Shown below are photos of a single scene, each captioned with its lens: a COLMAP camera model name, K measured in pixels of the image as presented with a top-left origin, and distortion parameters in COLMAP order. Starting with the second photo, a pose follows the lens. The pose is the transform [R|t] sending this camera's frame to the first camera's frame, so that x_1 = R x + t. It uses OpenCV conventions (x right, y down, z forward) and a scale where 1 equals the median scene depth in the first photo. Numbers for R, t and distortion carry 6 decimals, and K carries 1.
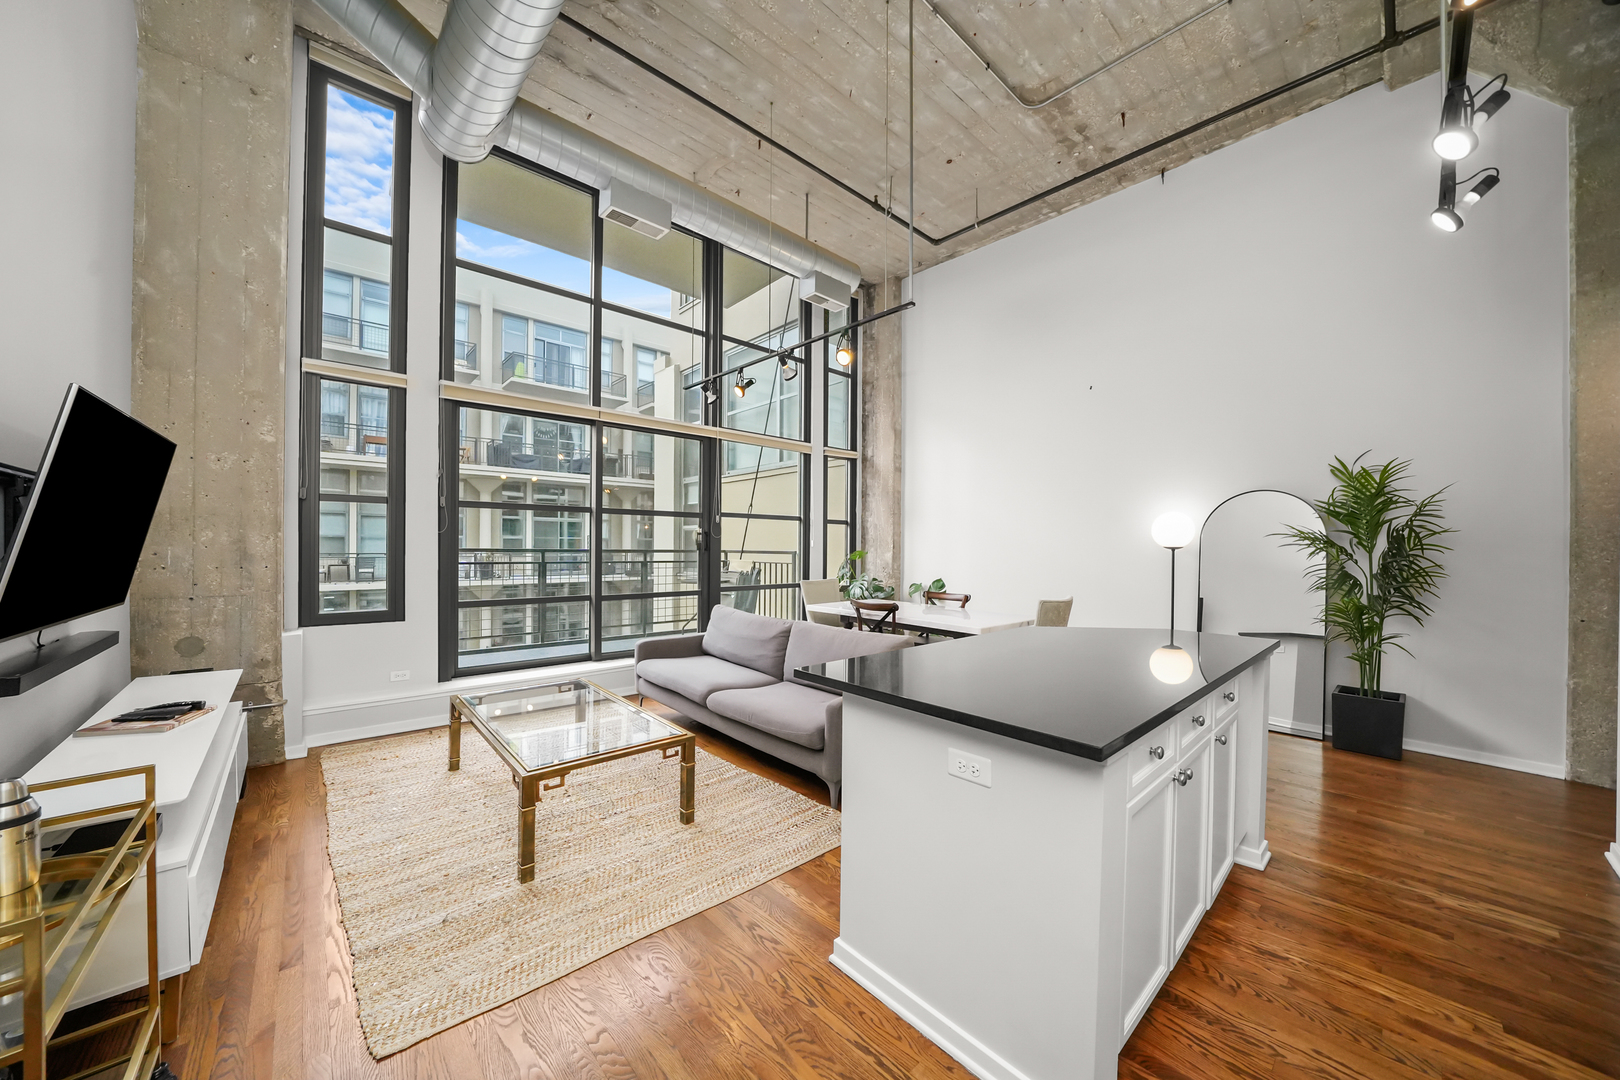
lens RADIAL K [[570.5, 0, 799.1], [0, 570.5, 548.5], [0, 0, 1]] dist [-0.028461, 0.002893]
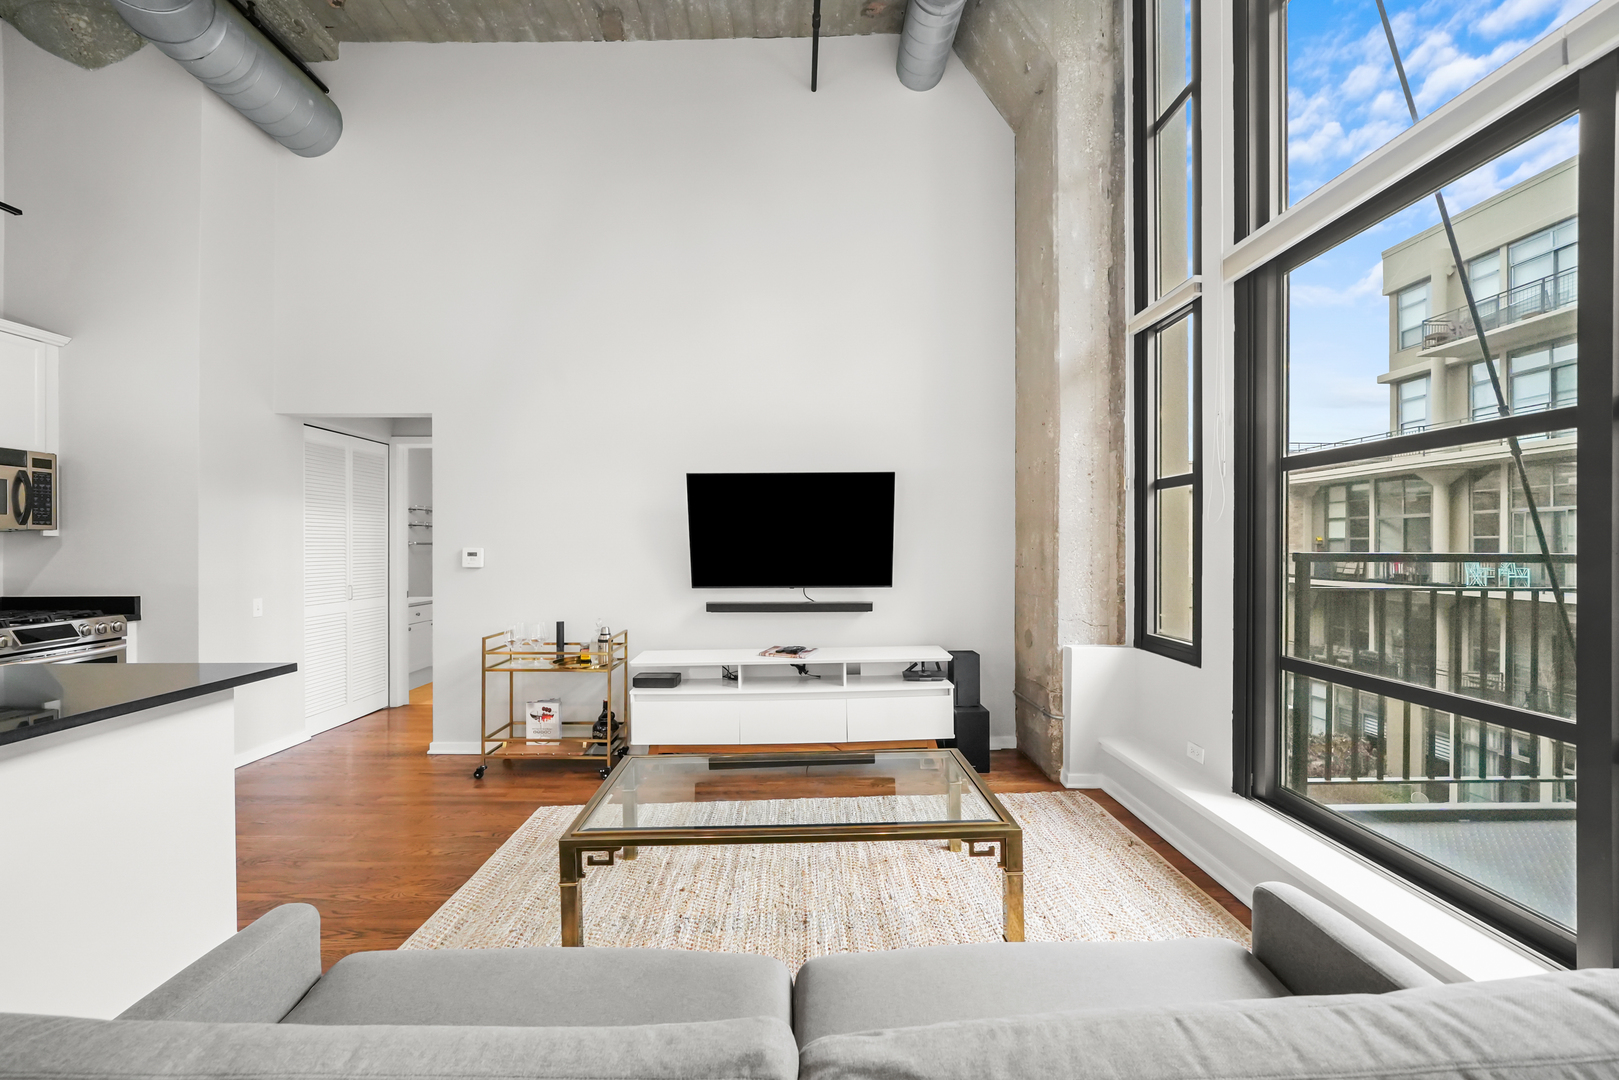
lens RADIAL K [[638.1, 0, 807.2], [0, 638.1, 549.8], [0, 0, 1]] dist [-0.013708, 0.002165]
pose [[-0.648042, -0.001607, -0.761603, 0.123301], [-0.007741, 0.999960, 0.004477, -0.001991], [0.761565, 0.008797, -0.648029, 1.141062]]
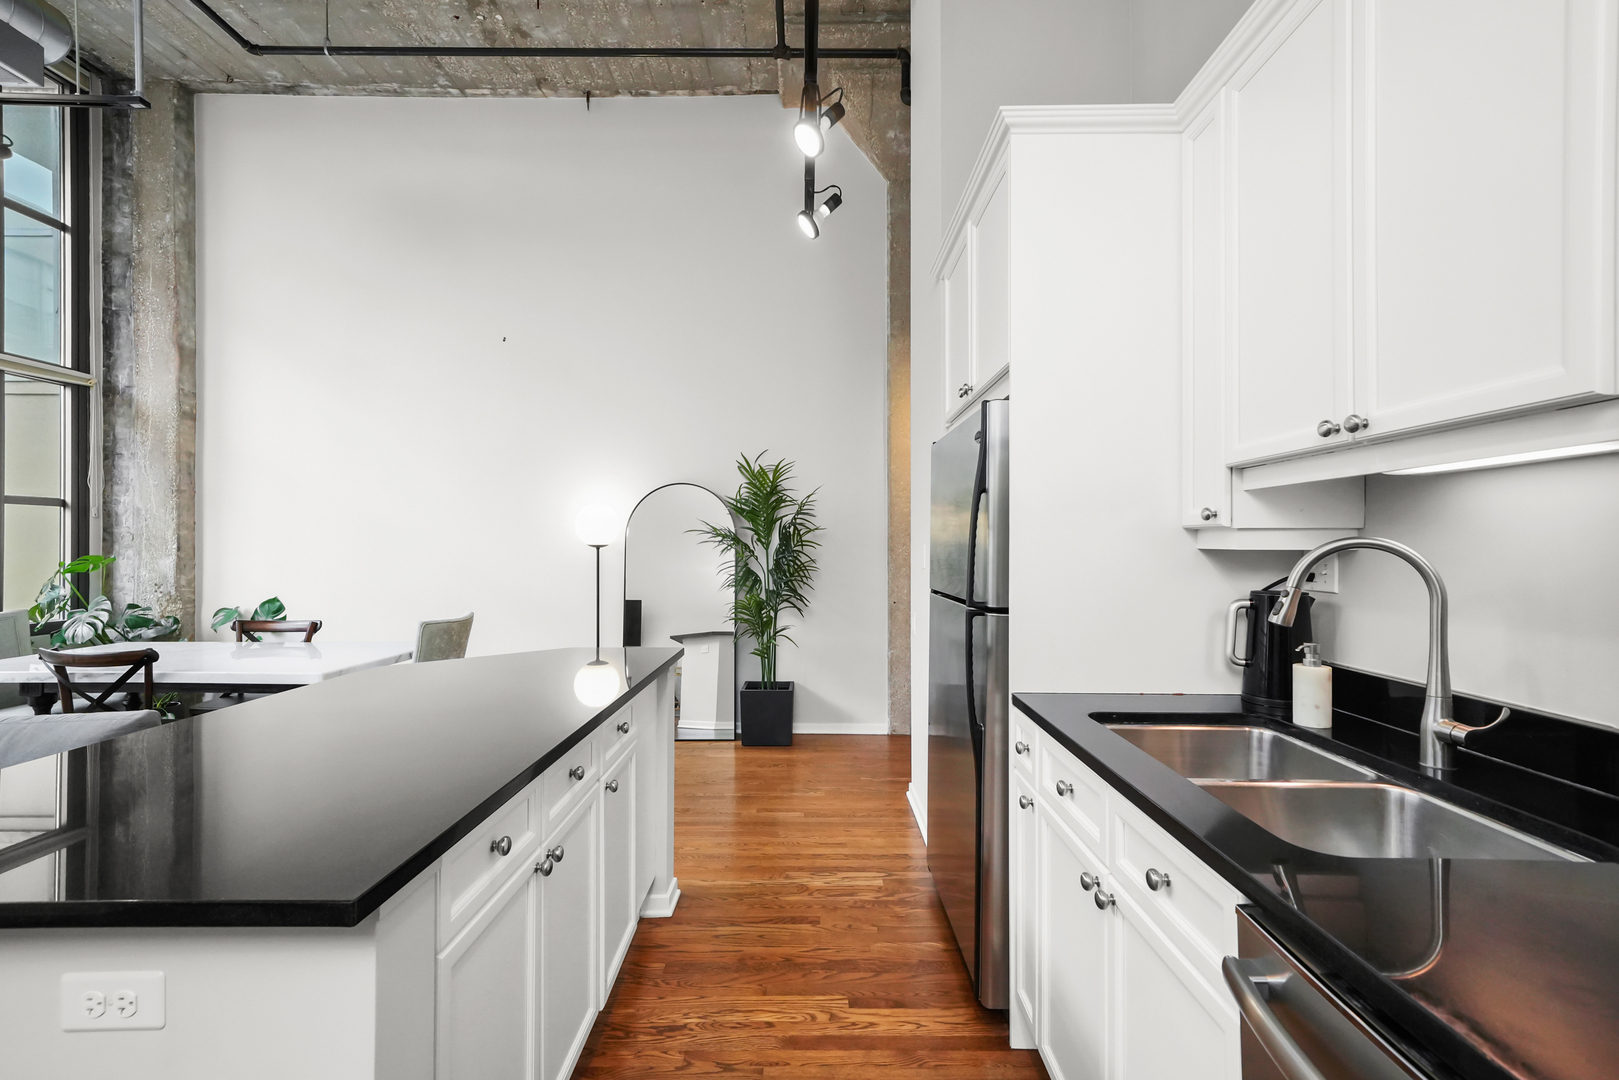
lens RADIAL K [[696.5, 0, 820.1], [0, 696.5, 545.9], [0, 0, 1]] dist [0.007382, -0.000572]
pose [[0.658781, -0.007449, 0.752298, 0.099379], [0.009602, 0.999953, 0.001493, 0.000727], [-0.752274, 0.006240, 0.658821, 0.058580]]
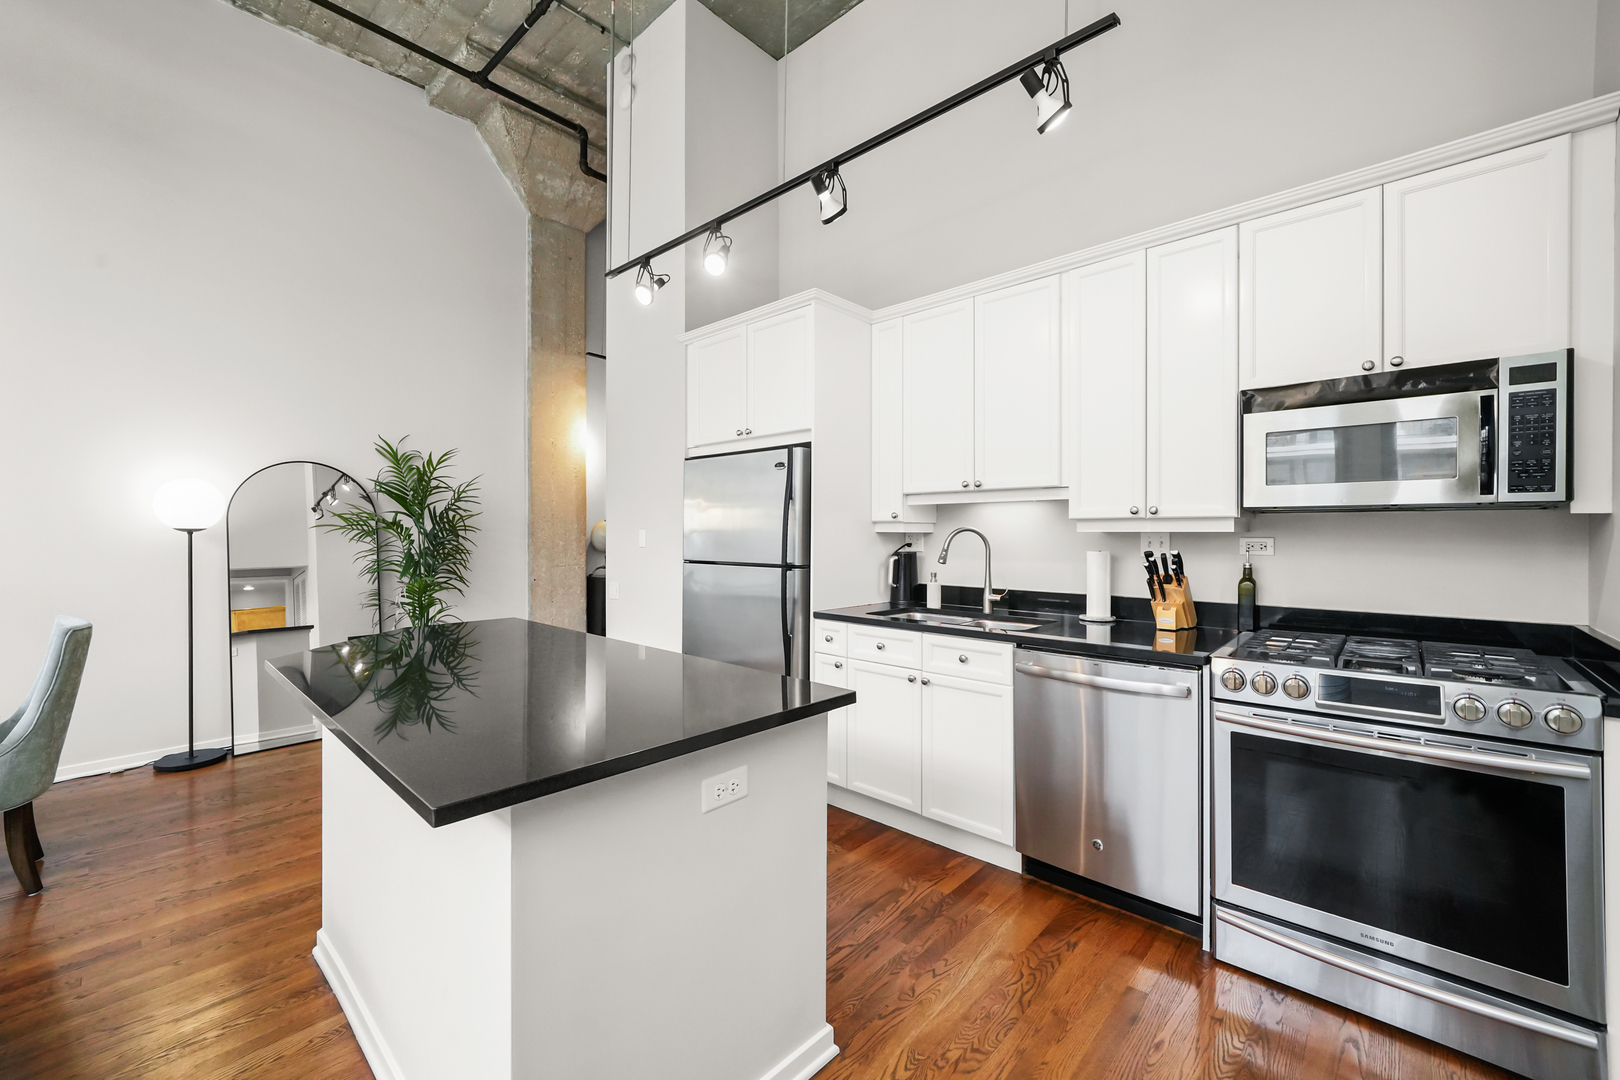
lens RADIAL K [[649.8, 0, 801.1], [0, 649.8, 530.4], [0, 0, 1]] dist [-0.005571, 0.001101]
pose [[-0.097539, -0.004360, 0.995222, -0.248539], [0.004164, 0.999980, 0.004789, -0.001715], [-0.995223, 0.004611, -0.097519, 0.361591]]
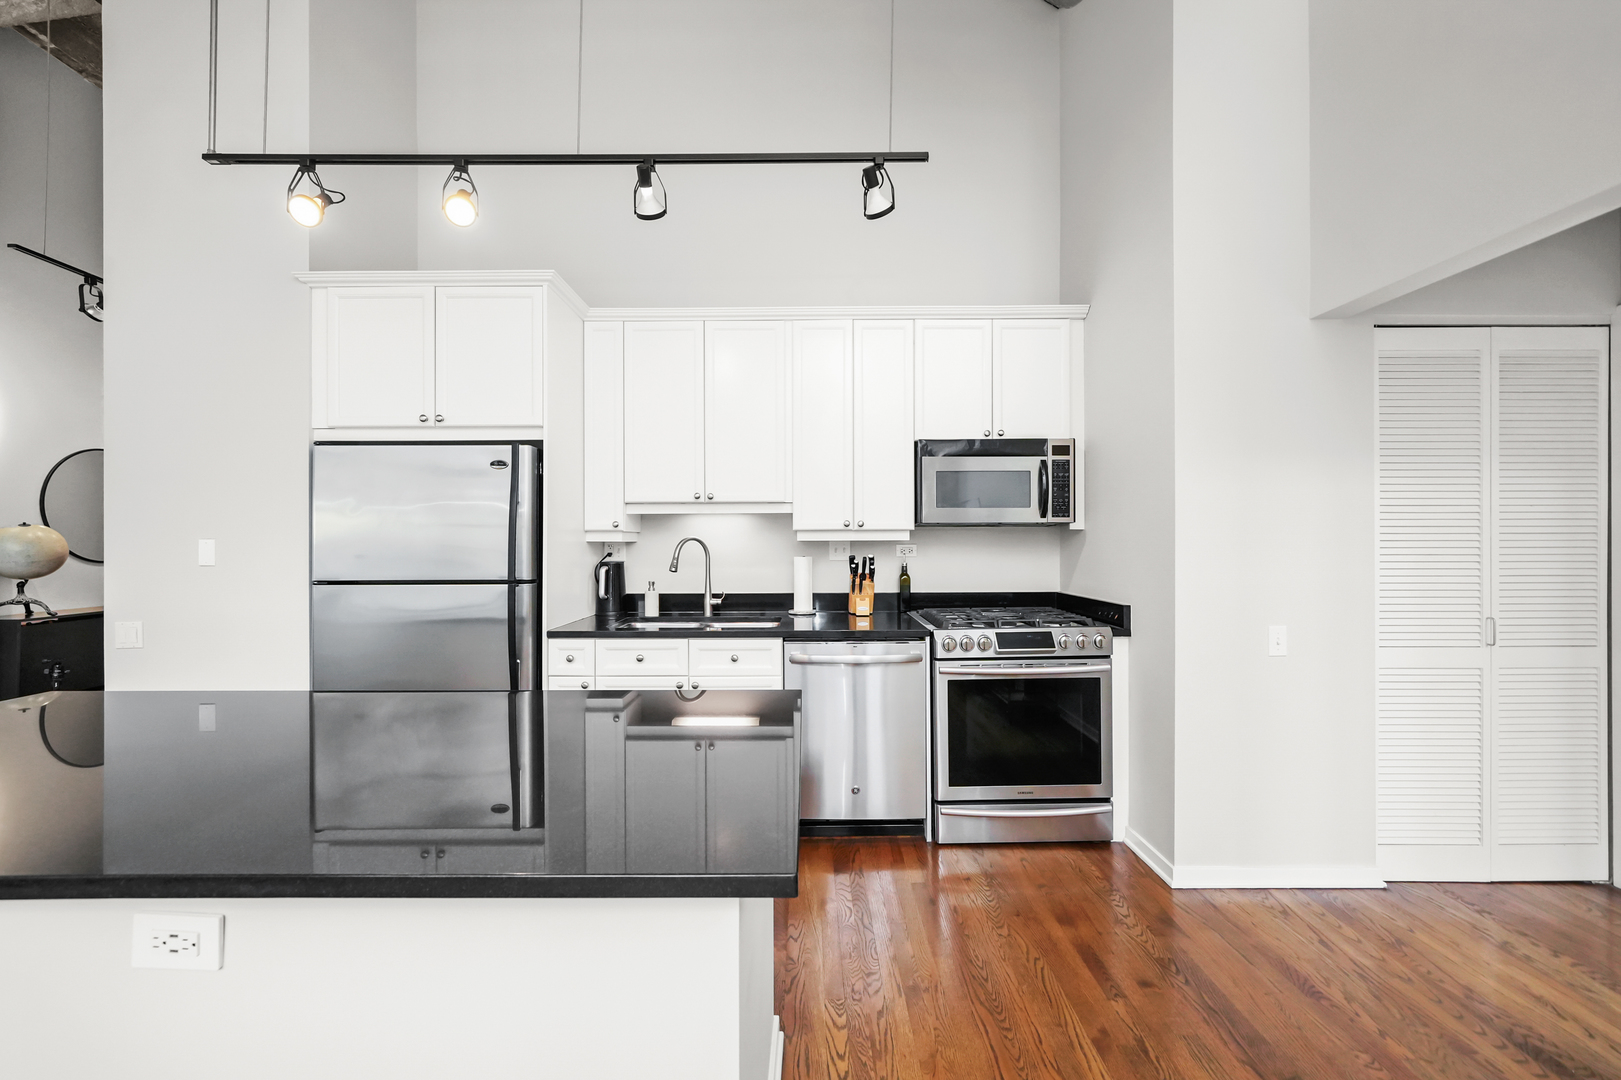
lens RADIAL K [[650.2, 0, 805.4], [0, 650.2, 537.4], [0, 0, 1]] dist [-0.005571, 0.001101]
pose [[-0.755516, -0.001346, 0.655129, -0.136634], [0.002091, 0.999988, 0.004465, -0.003405], [-0.655127, 0.004744, -0.755504, 0.617622]]
